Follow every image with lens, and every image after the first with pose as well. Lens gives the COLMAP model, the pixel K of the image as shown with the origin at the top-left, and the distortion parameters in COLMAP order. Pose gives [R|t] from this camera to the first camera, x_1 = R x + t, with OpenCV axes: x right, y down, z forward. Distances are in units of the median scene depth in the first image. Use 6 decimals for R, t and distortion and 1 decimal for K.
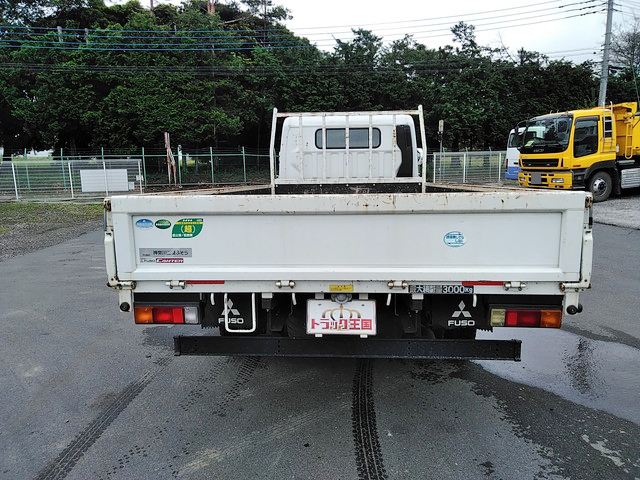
lens RADIAL K [[471.5, 0, 319.8], [0, 471.5, 241.4], [0, 0, 1]] dist [0.030469, -0.009585]
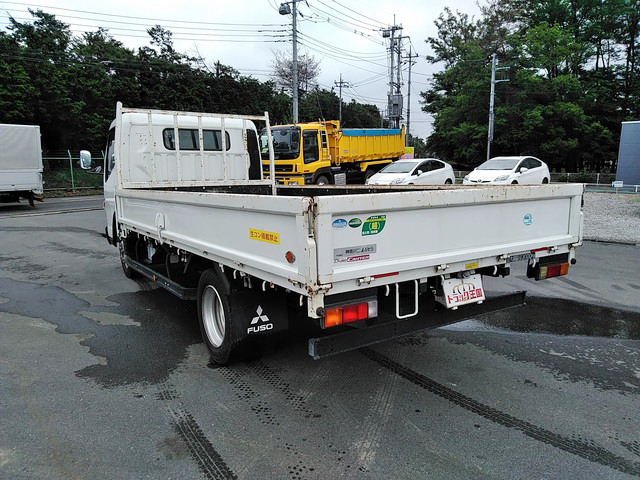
lens RADIAL K [[471.5, 0, 320.0], [0, 471.5, 242.2], [0, 0, 1]] dist [0.030469, -0.009585]
pose [[0.803547, -0.086046, 0.588990, -0.331722], [0.090804, 0.995635, 0.021571, -0.007960], [-0.588275, 0.036150, 0.807853, 0.078687]]
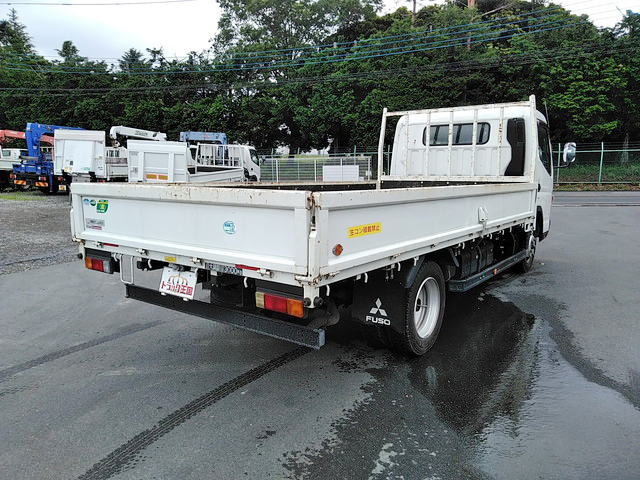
lens RADIAL K [[471.5, 0, 318.6], [0, 471.5, 238.9], [0, 0, 1]] dist [0.030469, -0.009585]
pose [[0.844384, 0.089849, -0.528151, 0.358458], [-0.087953, 0.995709, 0.028776, -0.009723], [0.528470, 0.022154, 0.848663, 0.037190]]
